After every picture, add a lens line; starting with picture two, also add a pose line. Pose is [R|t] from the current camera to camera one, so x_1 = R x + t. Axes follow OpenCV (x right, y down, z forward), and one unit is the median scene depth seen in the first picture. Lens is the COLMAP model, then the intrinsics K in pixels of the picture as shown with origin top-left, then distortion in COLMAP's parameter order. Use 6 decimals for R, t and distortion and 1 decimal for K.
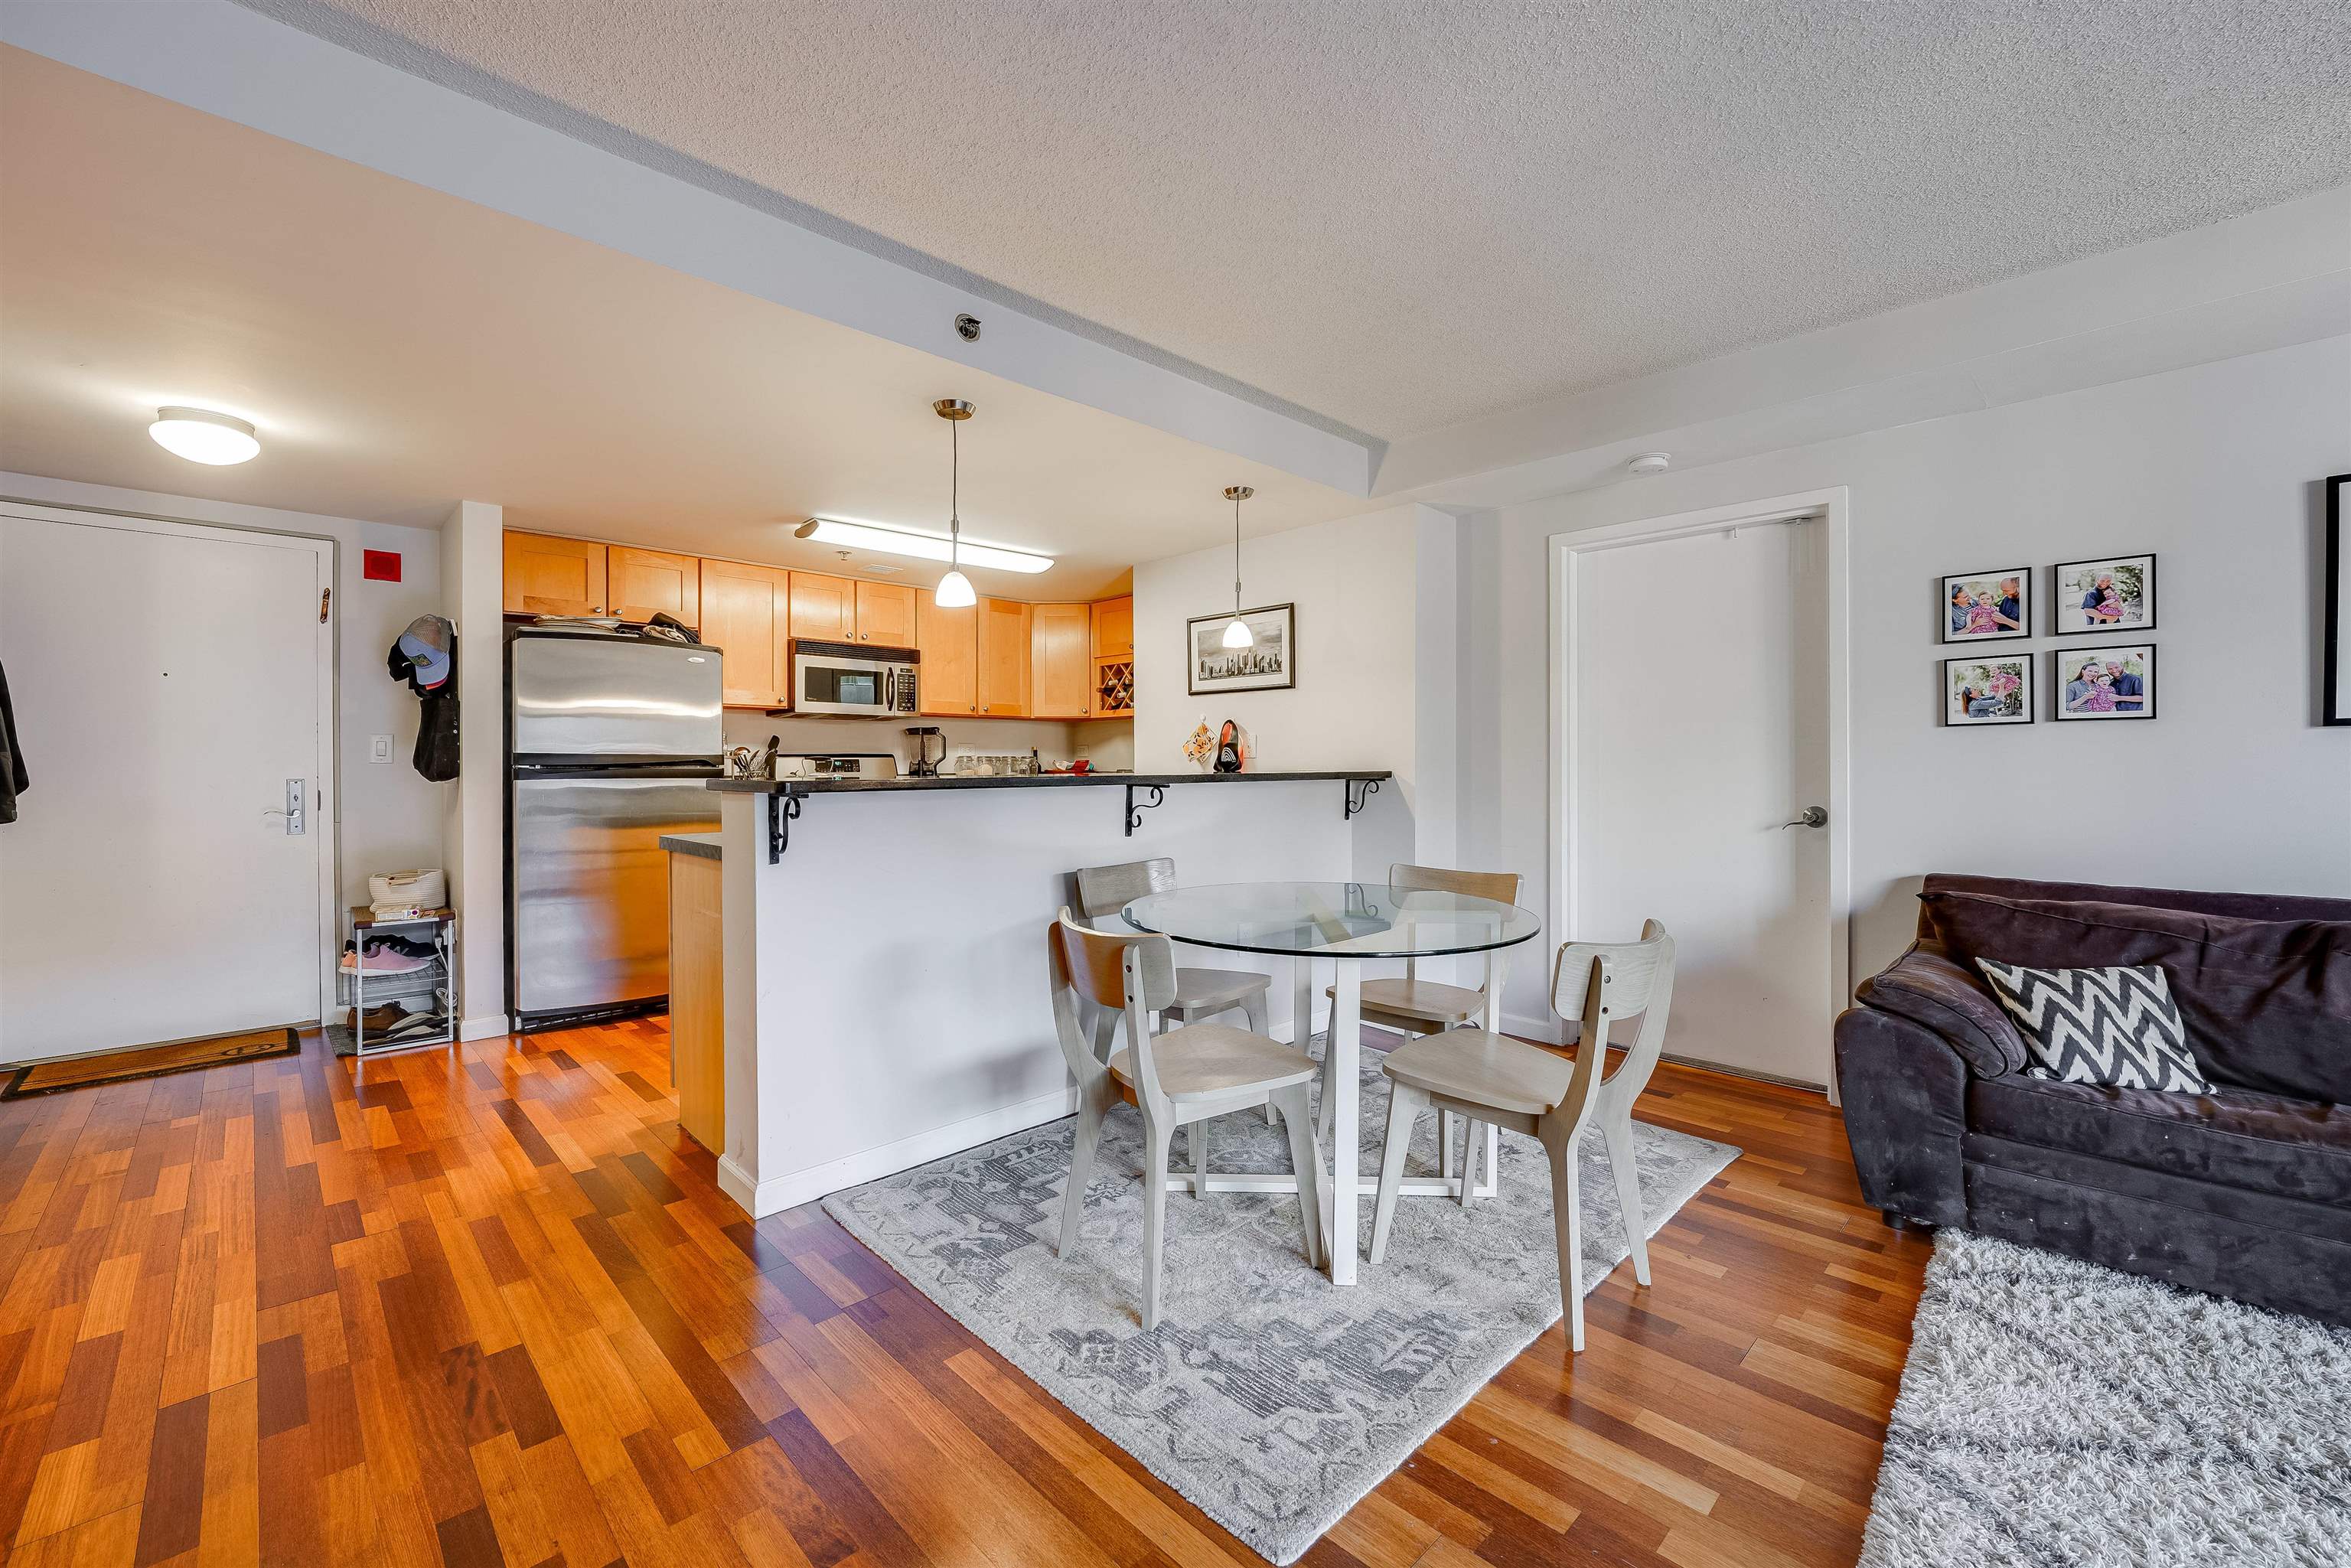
lens RADIAL K [[956.9, 0, 1168.4], [0, 956.9, 768.4], [0, 0, 1]] dist [-0.009351, 0.000410]
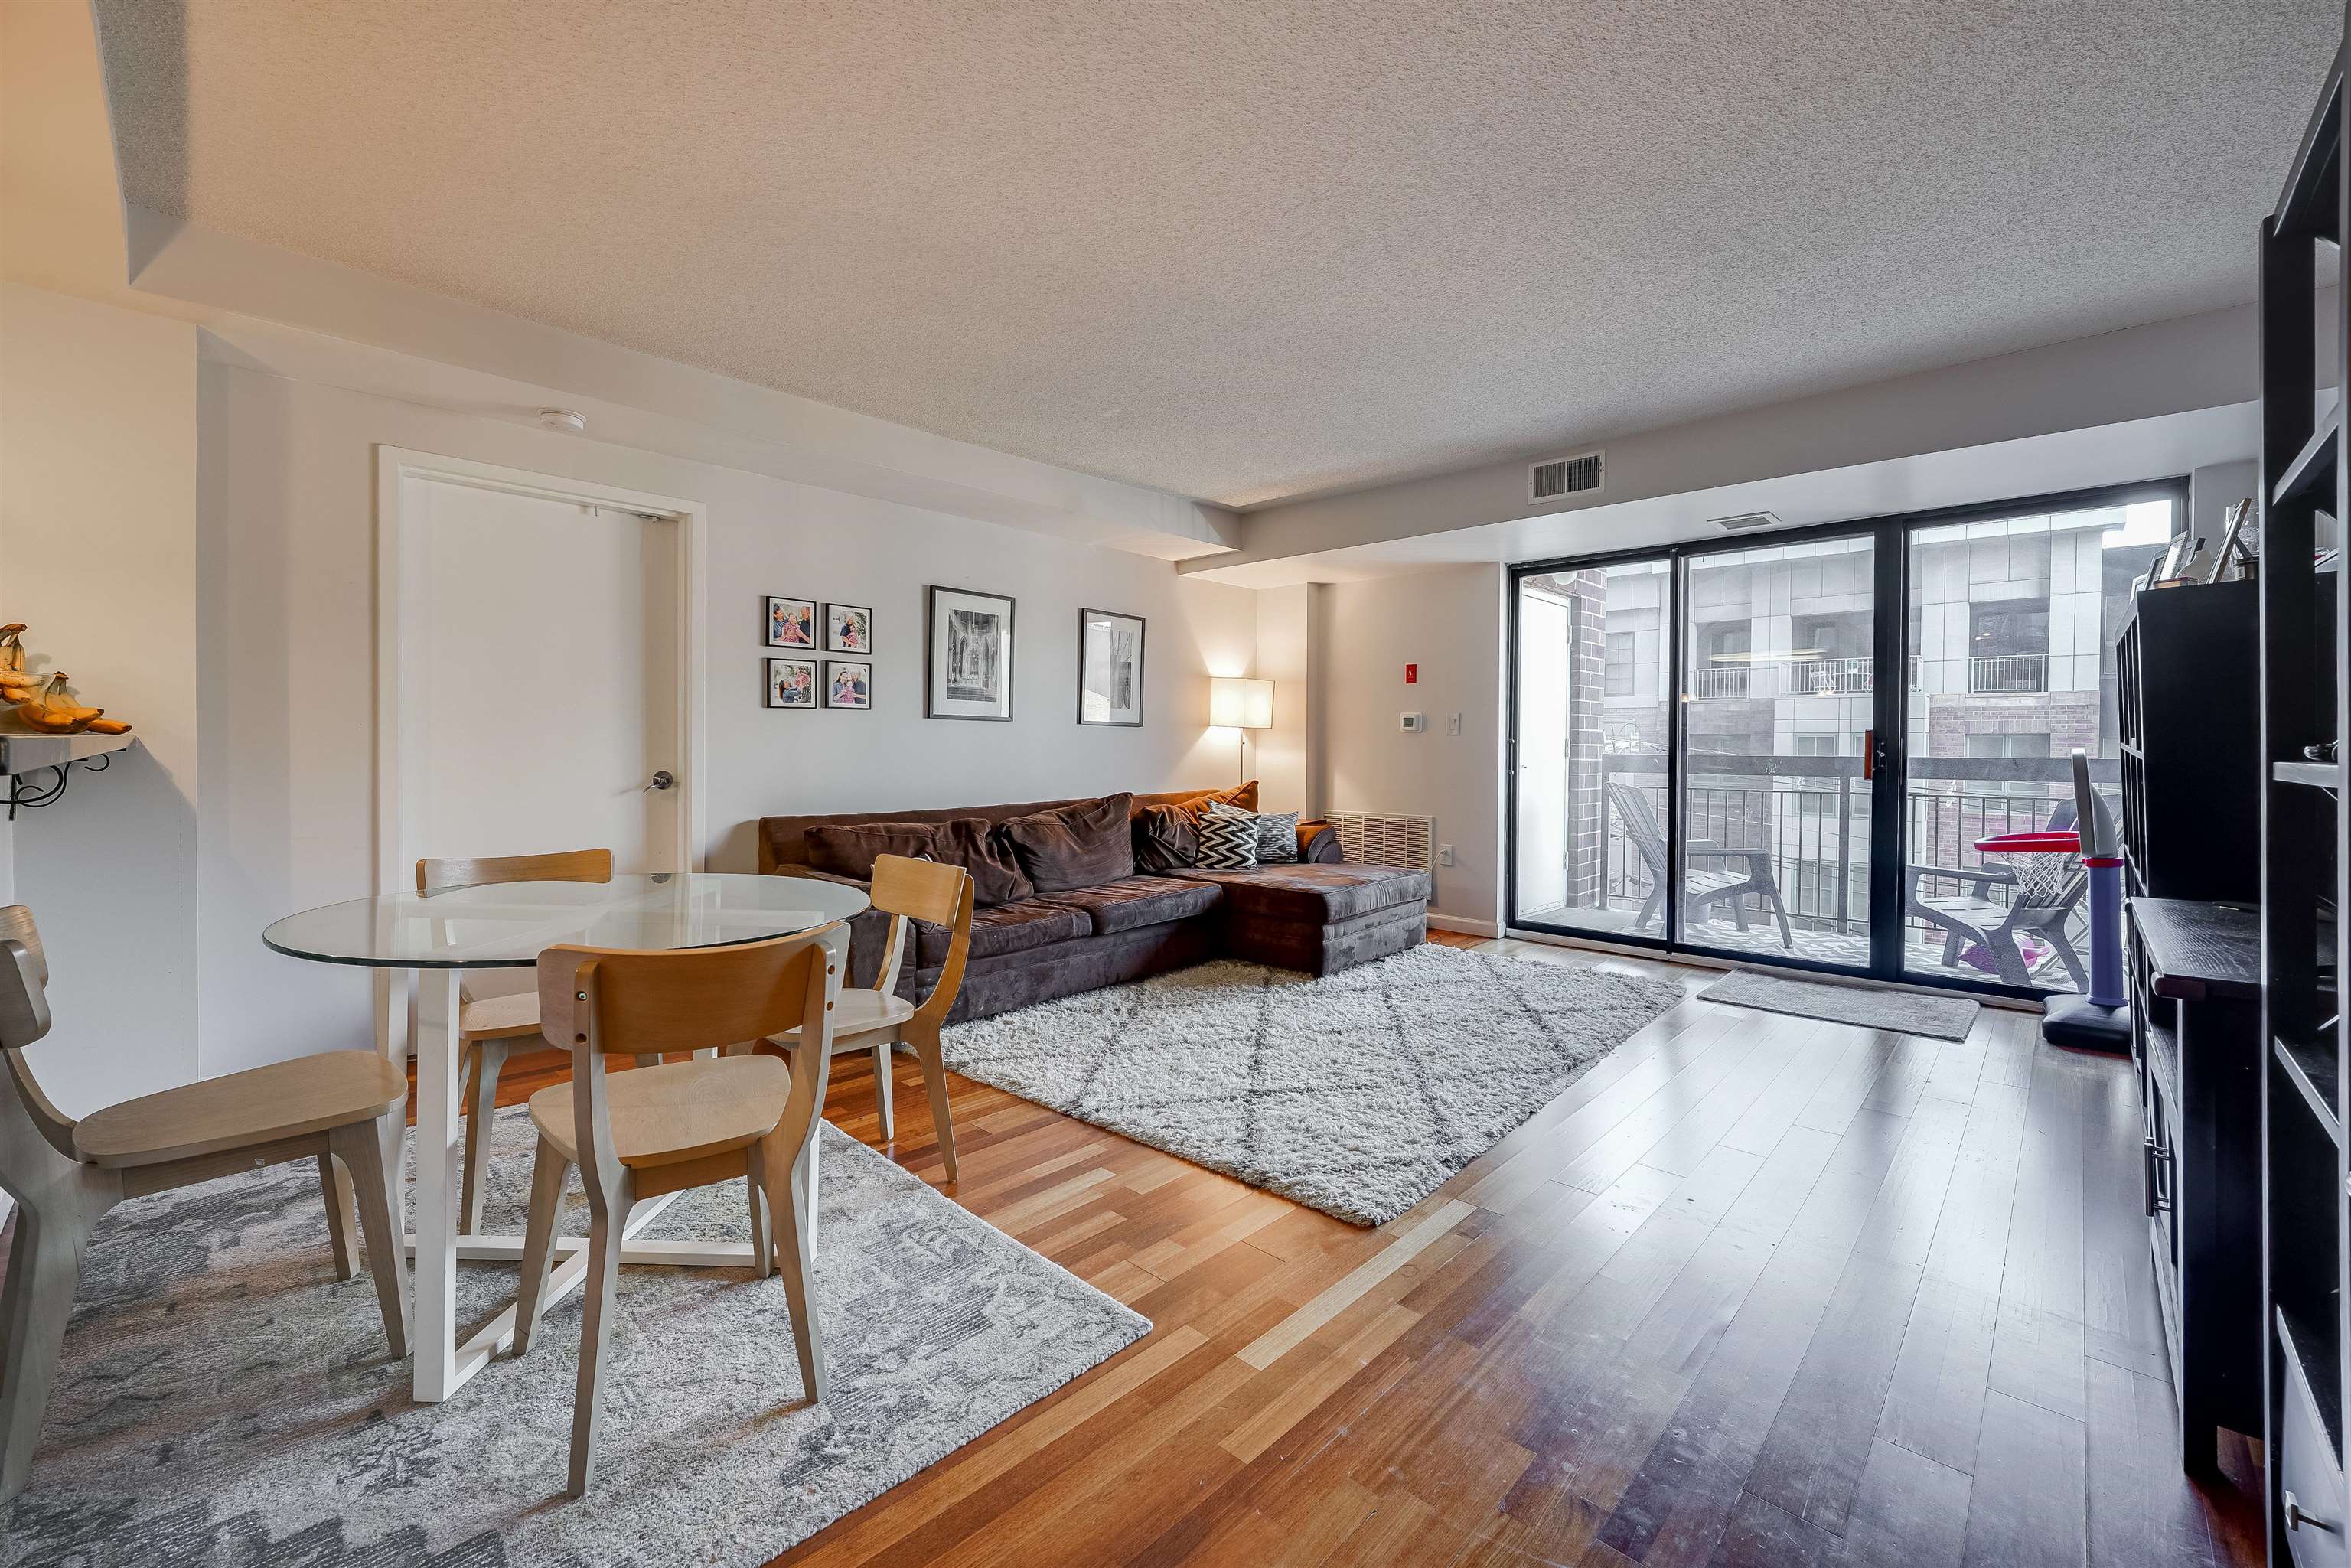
lens RADIAL K [[948.8, 0, 1194.2], [0, 948.8, 764.1], [0, 0, 1]] dist [-0.013709, 0.000388]
pose [[-0.047070, -0.015277, 0.998775, -0.412319], [-0.006028, 0.999869, 0.015010, 0.008975], [-0.998873, -0.005314, -0.047156, 0.346169]]
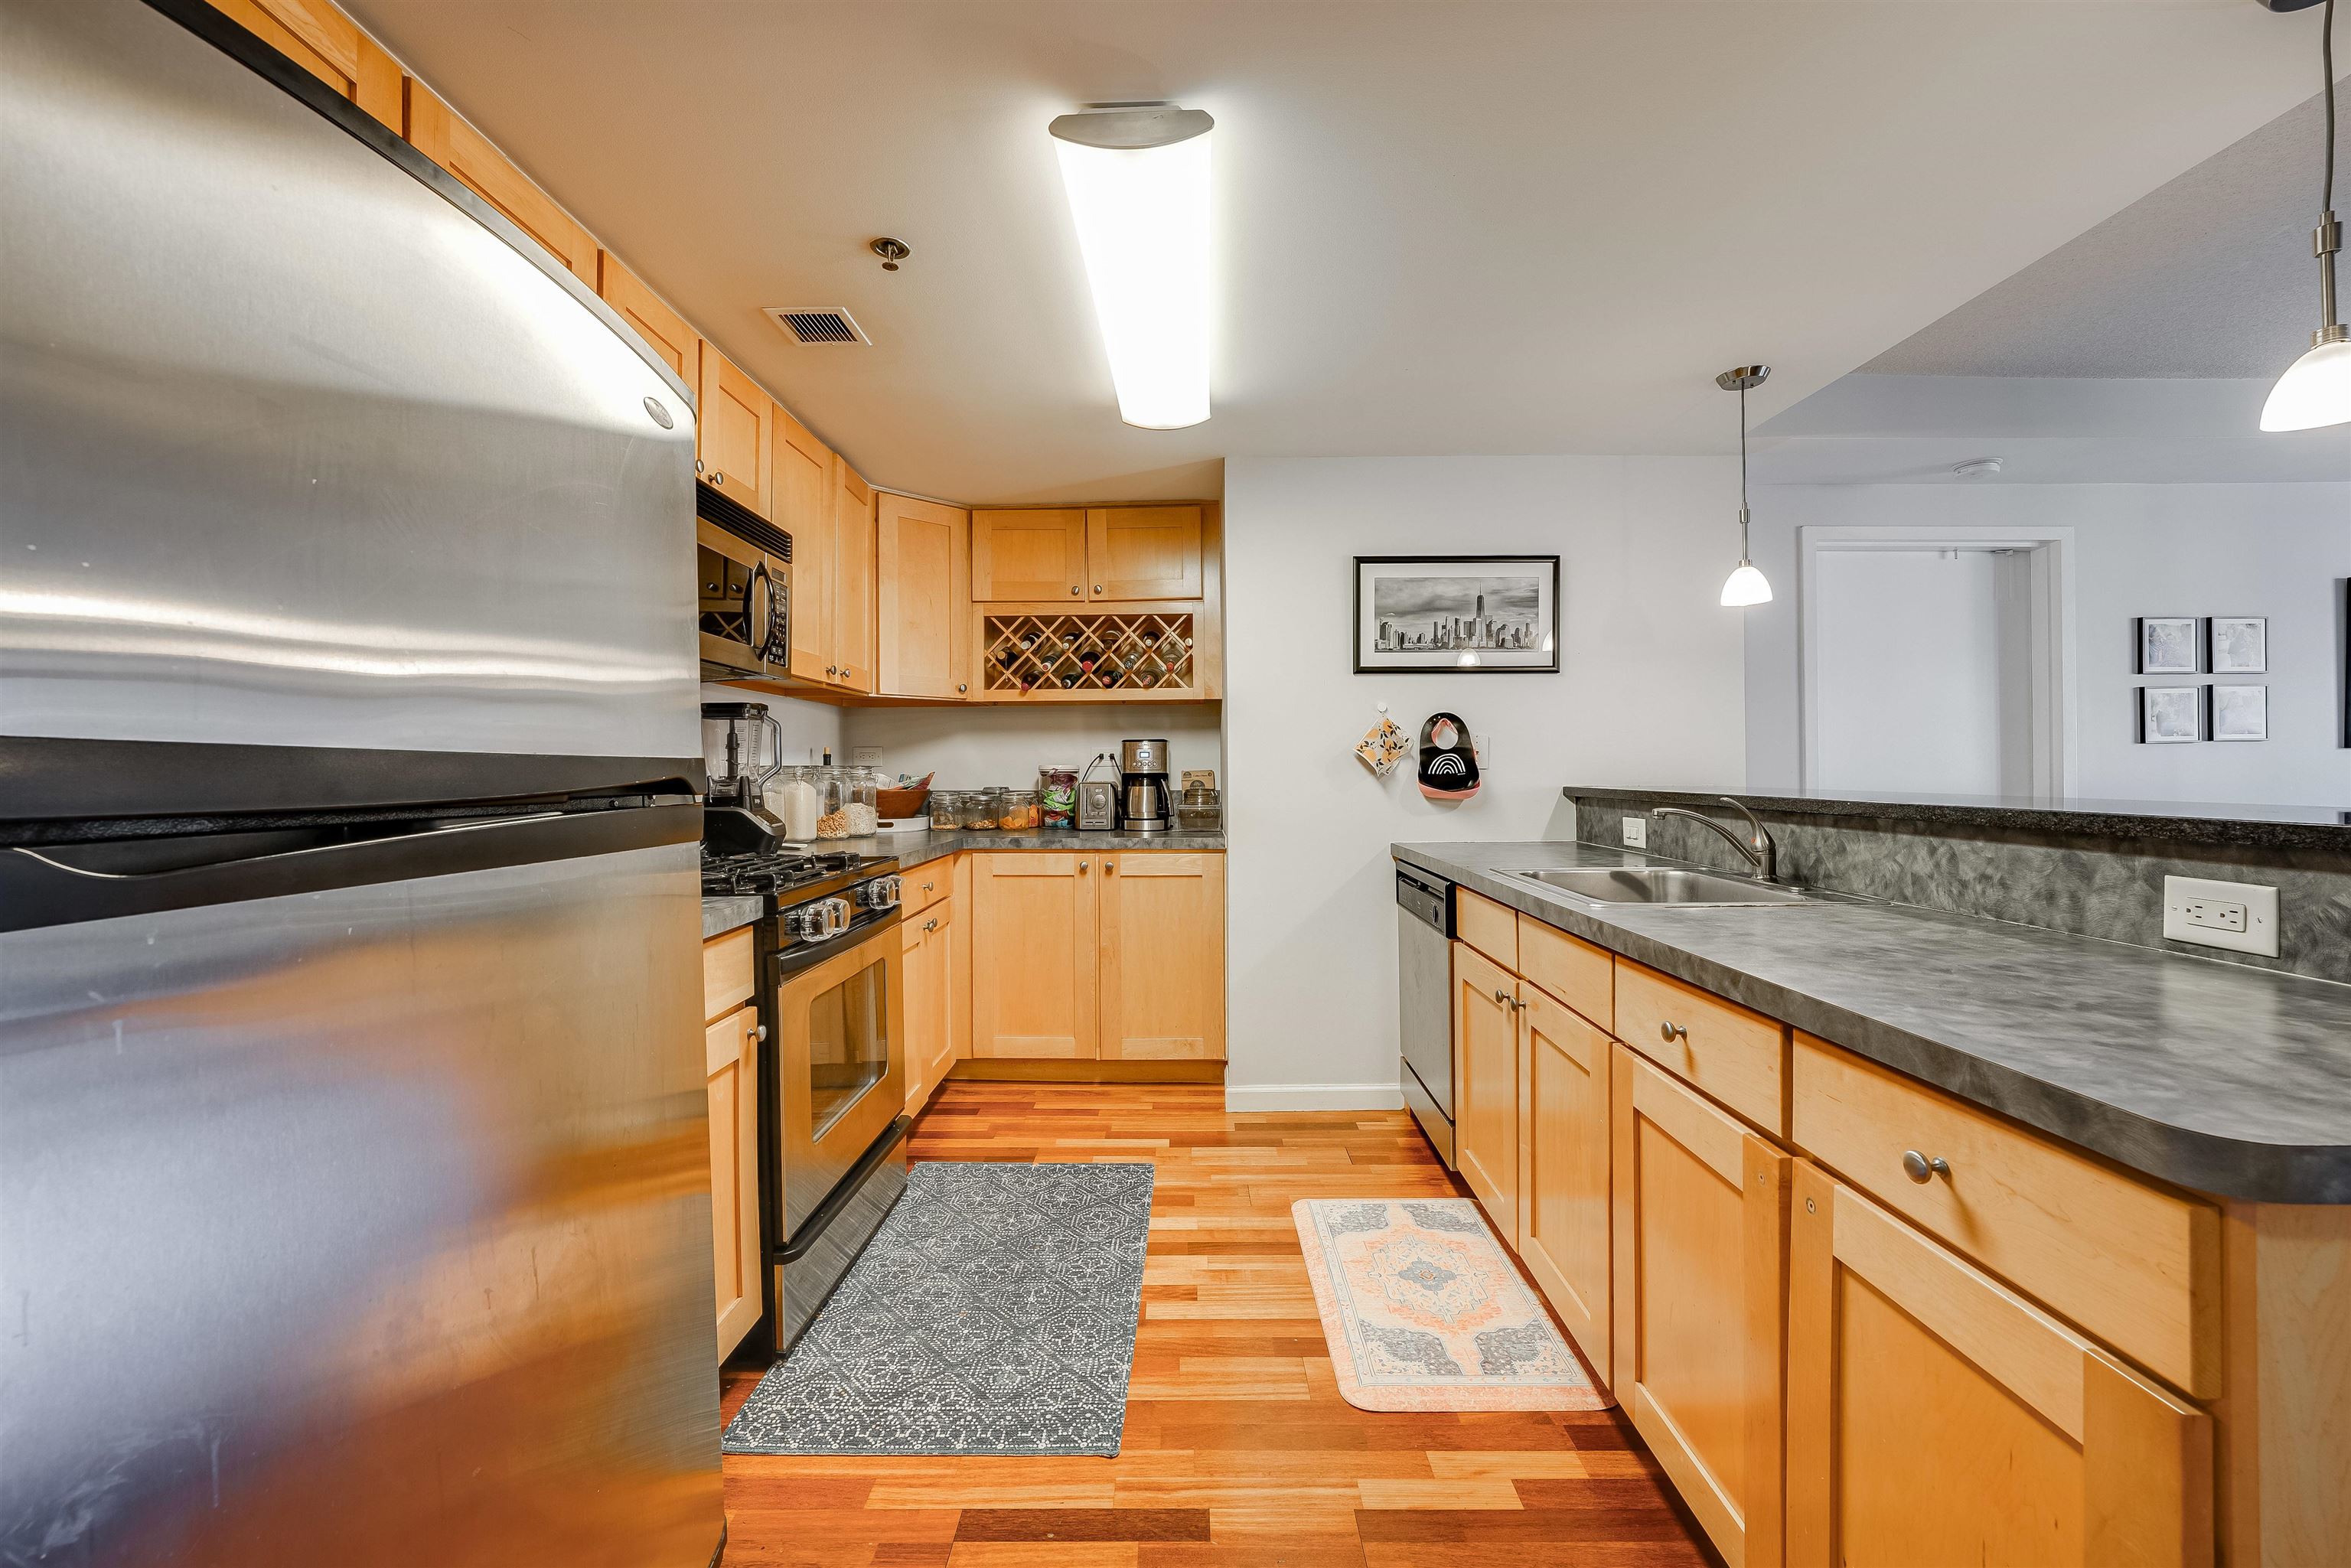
lens RADIAL K [[945.0, 0, 1178.2], [0, 945.0, 768.1], [0, 0, 1]] dist [-0.010255, 0.000233]
pose [[0.700755, 0.001070, 0.713401, -0.645392], [0.006844, 0.999943, -0.008223, -0.008730], [-0.713369, 0.010645, 0.700708, 0.783181]]
